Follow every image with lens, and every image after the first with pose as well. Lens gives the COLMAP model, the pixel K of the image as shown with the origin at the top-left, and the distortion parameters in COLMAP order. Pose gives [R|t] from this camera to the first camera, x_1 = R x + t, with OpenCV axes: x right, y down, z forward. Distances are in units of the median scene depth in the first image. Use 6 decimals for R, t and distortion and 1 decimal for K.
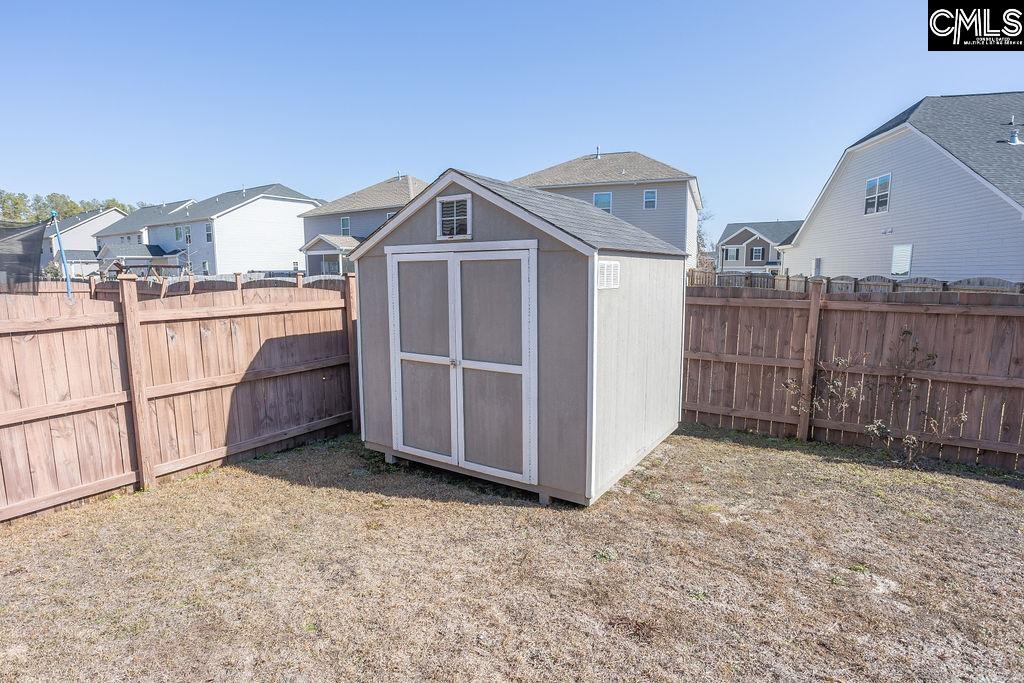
lens RADIAL K [[534.0, 0, 512.0], [0, 534.0, 341.5], [0, 0, 1]] dist [-0.015692, 0.001043]
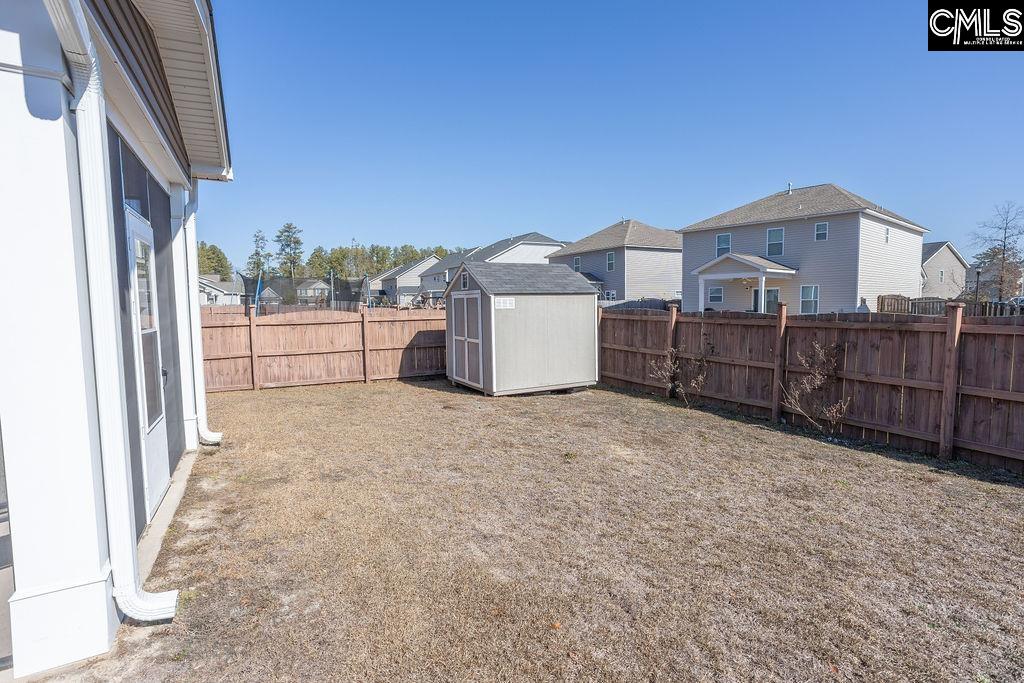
lens RADIAL K [[489.0, 0, 512.0], [0, 489.0, 341.5], [0, 0, 1]] dist [-0.041183, 0.024034]
pose [[0.886139, 0.030660, -0.462404, 0.944521], [-0.051638, 0.998128, -0.032776, 0.094984], [0.460534, 0.052921, 0.886063, -0.746305]]
